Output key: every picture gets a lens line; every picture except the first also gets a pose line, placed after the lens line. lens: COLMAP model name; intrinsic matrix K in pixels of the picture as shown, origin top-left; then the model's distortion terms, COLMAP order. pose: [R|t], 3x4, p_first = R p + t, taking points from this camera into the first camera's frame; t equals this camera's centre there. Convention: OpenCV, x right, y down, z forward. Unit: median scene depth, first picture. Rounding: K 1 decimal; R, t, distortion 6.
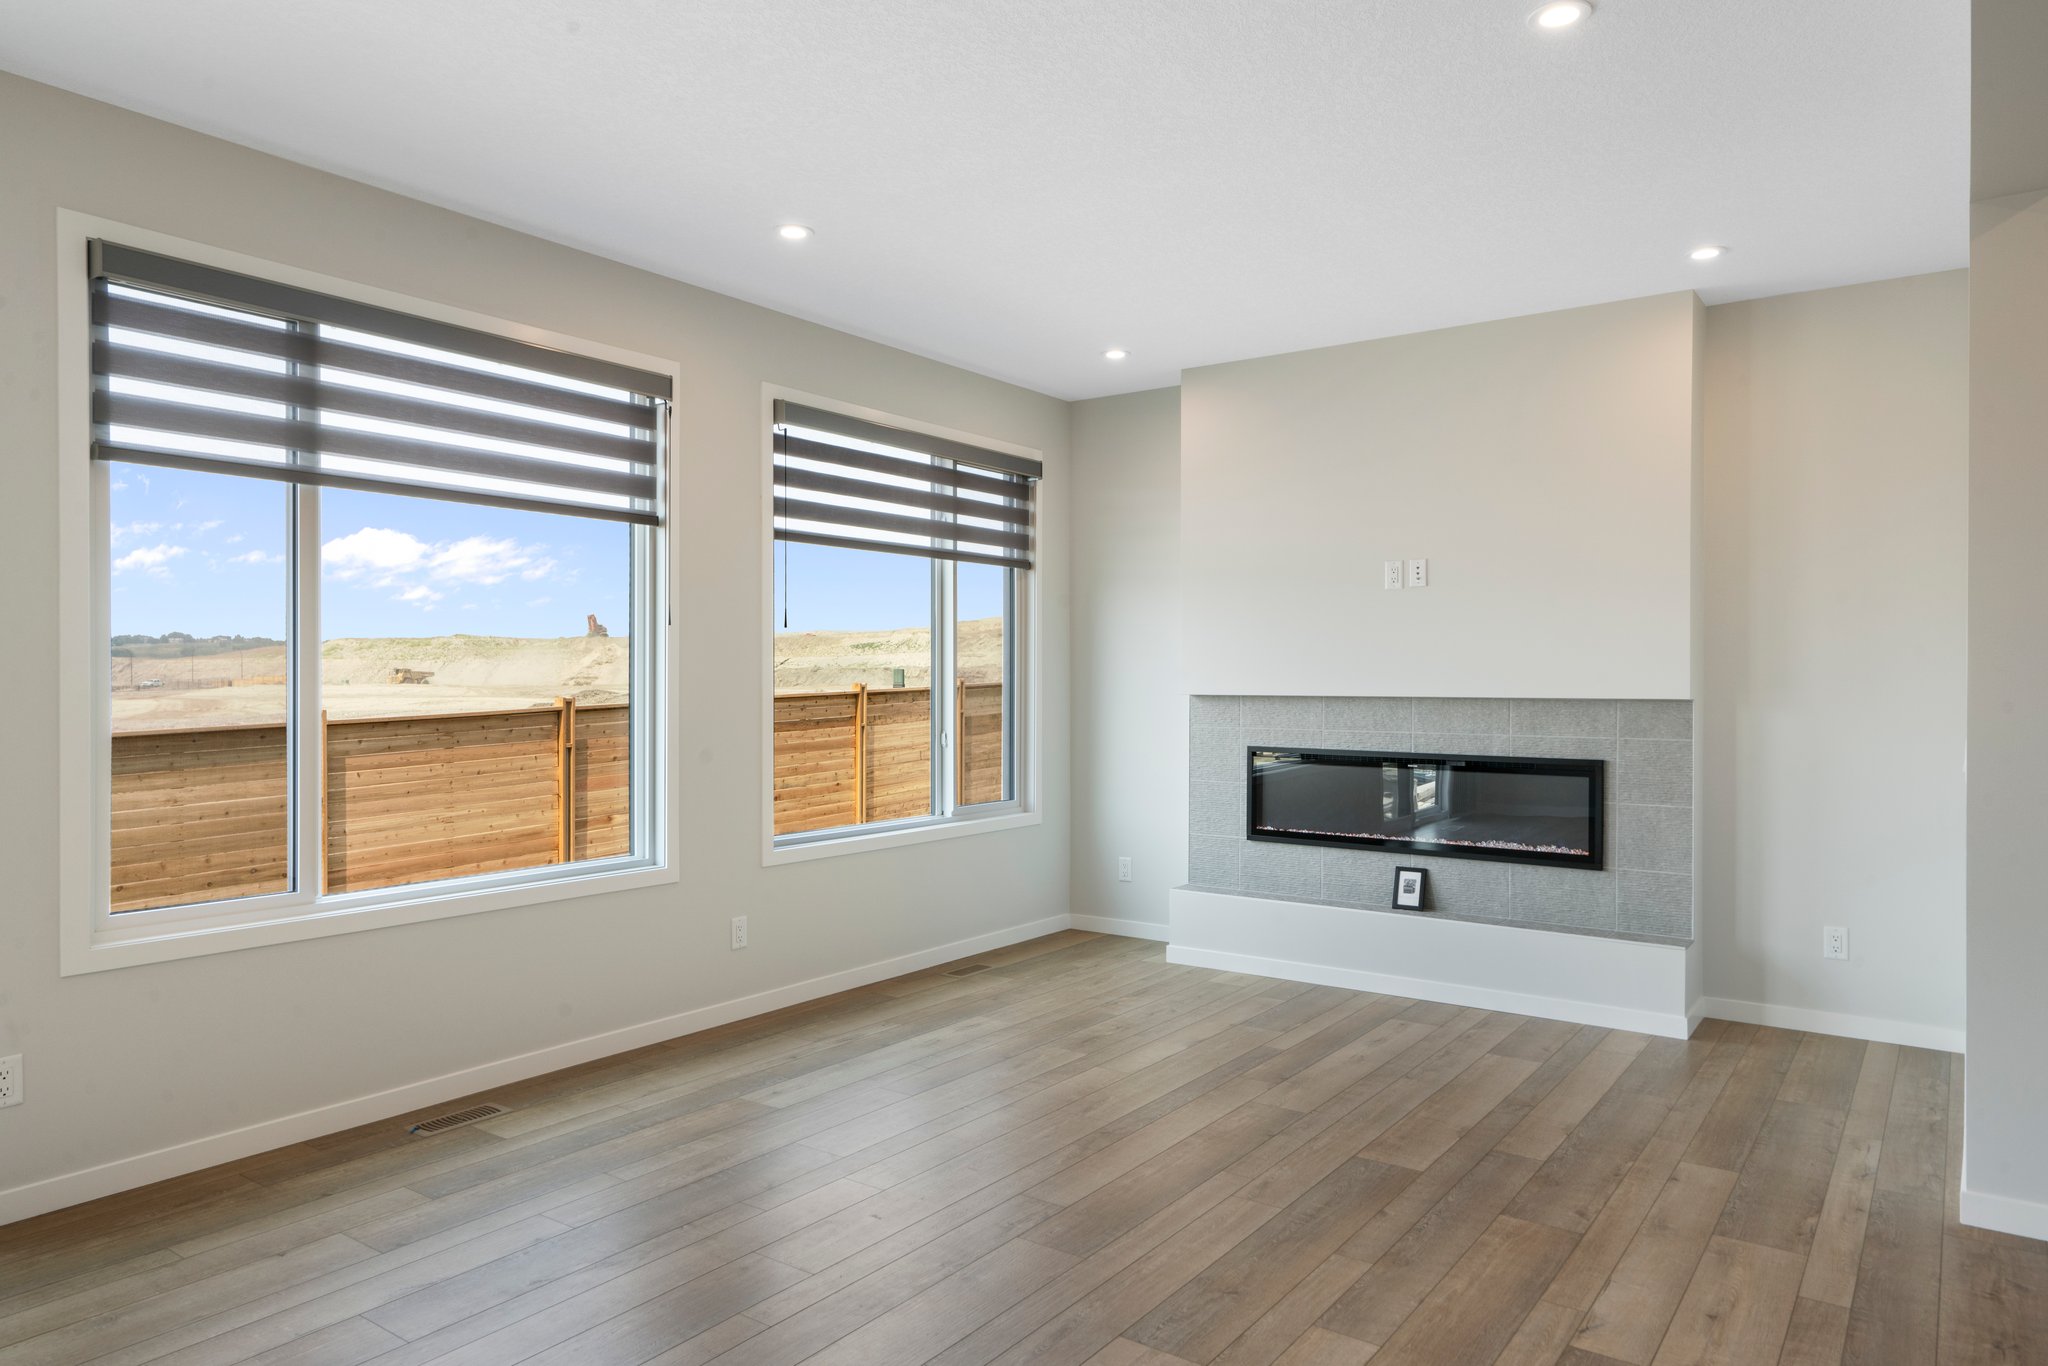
lens RADIAL K [[1303.4, 0, 1024.0], [0, 1303.4, 683.0], [0, 0, 1]] dist [-0.001757, -0.001431]
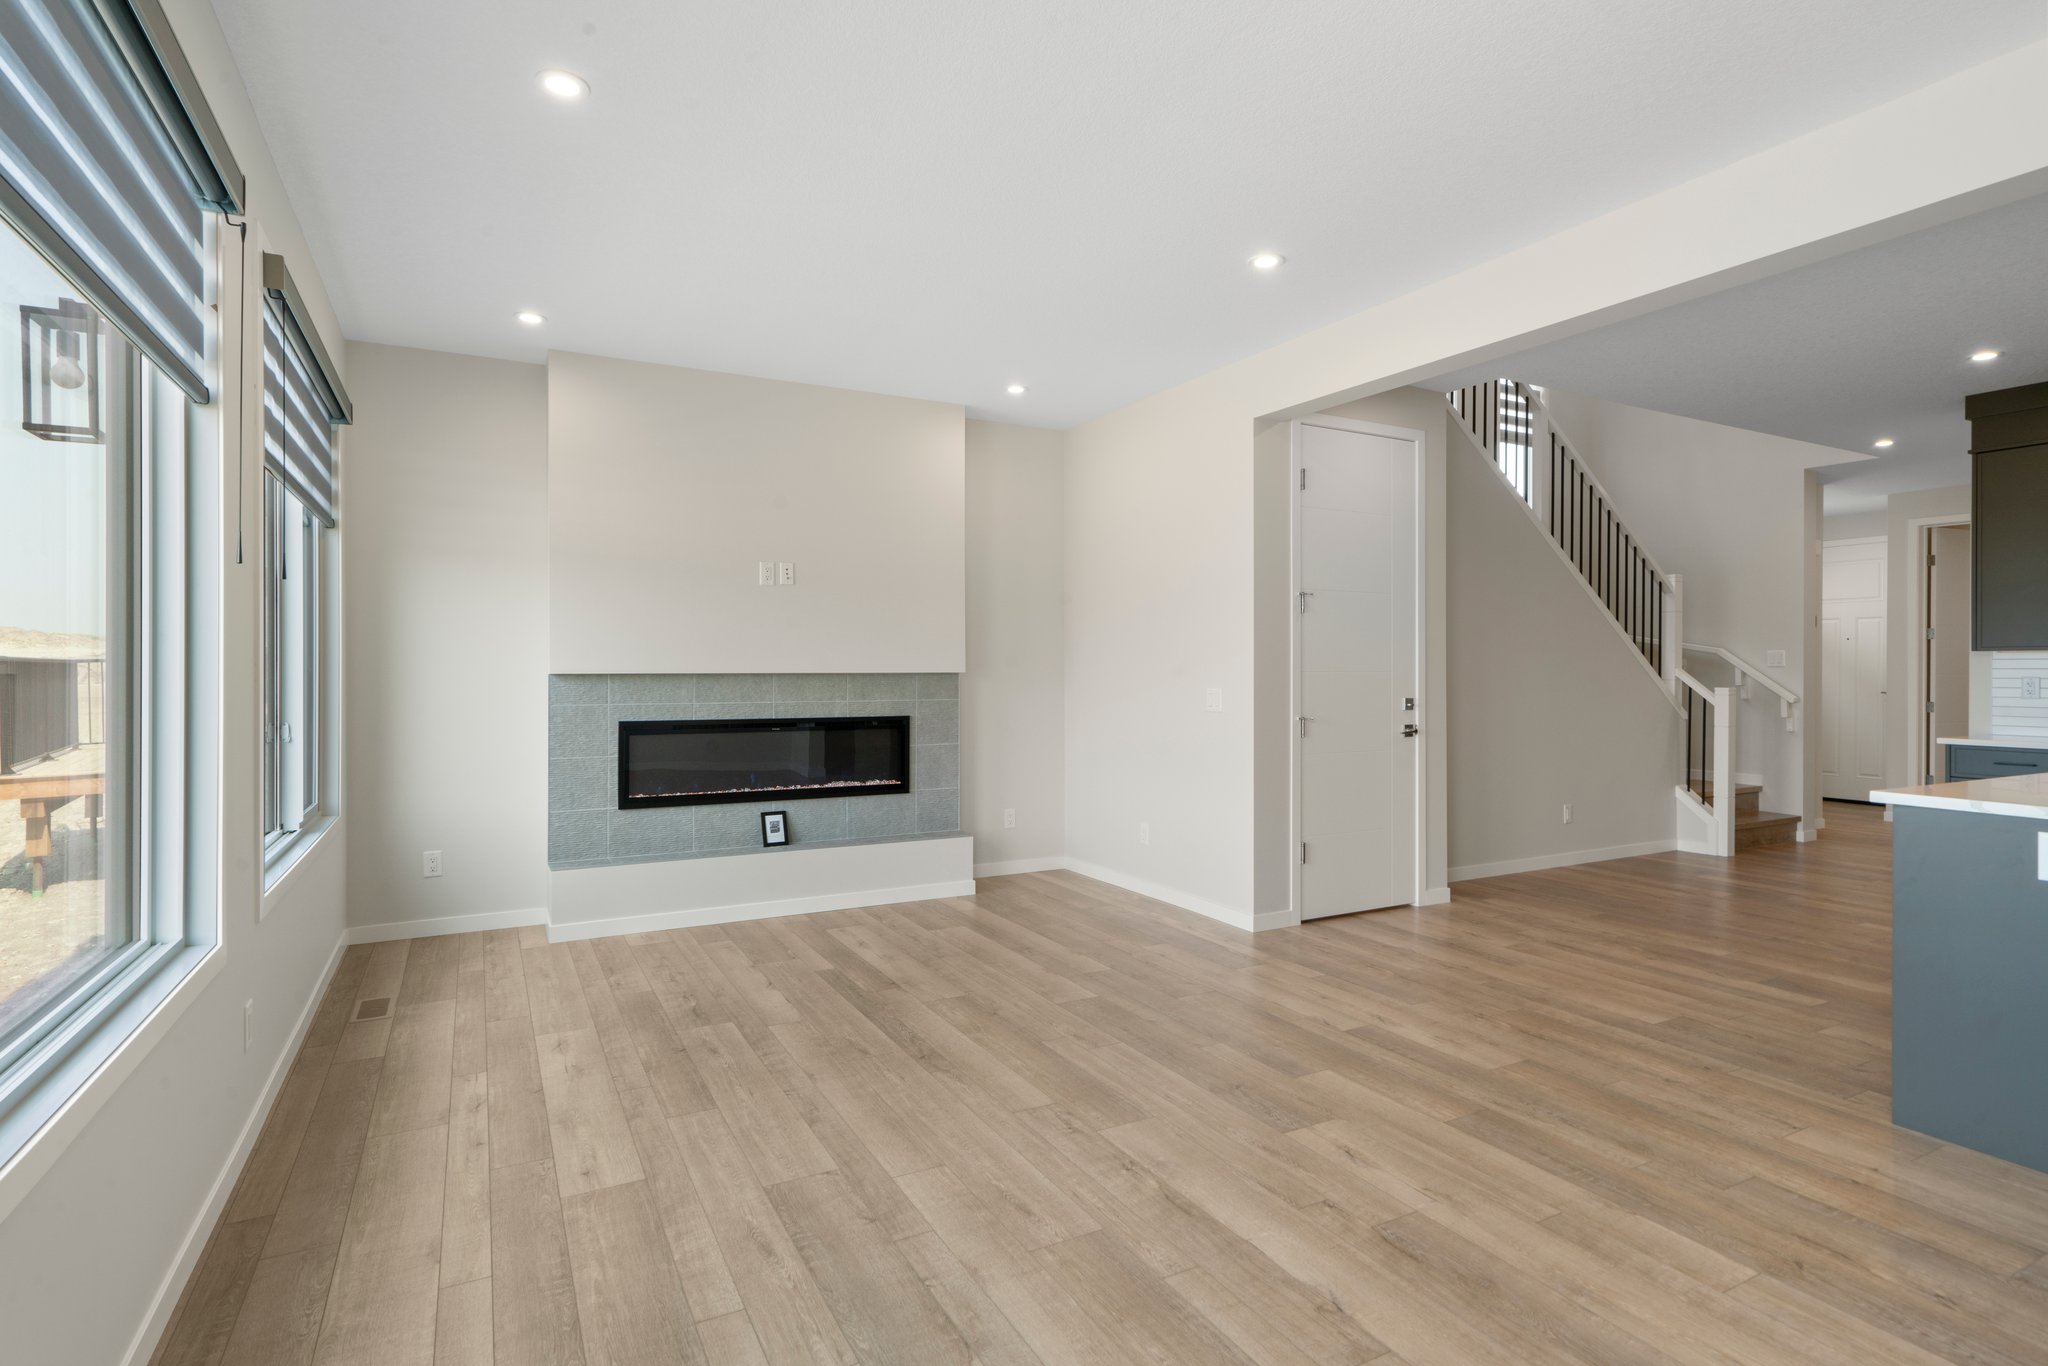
lens RADIAL K [[1023.3, 0, 1024.0], [0, 1023.3, 683.0], [0, 0, 1]] dist [-0.001258, -0.000168]
pose [[0.433019, -0.016453, 0.901235, -0.514912], [0.003223, 0.999855, 0.016705, 0.004539], [-0.901379, -0.004329, 0.433009, 0.399301]]
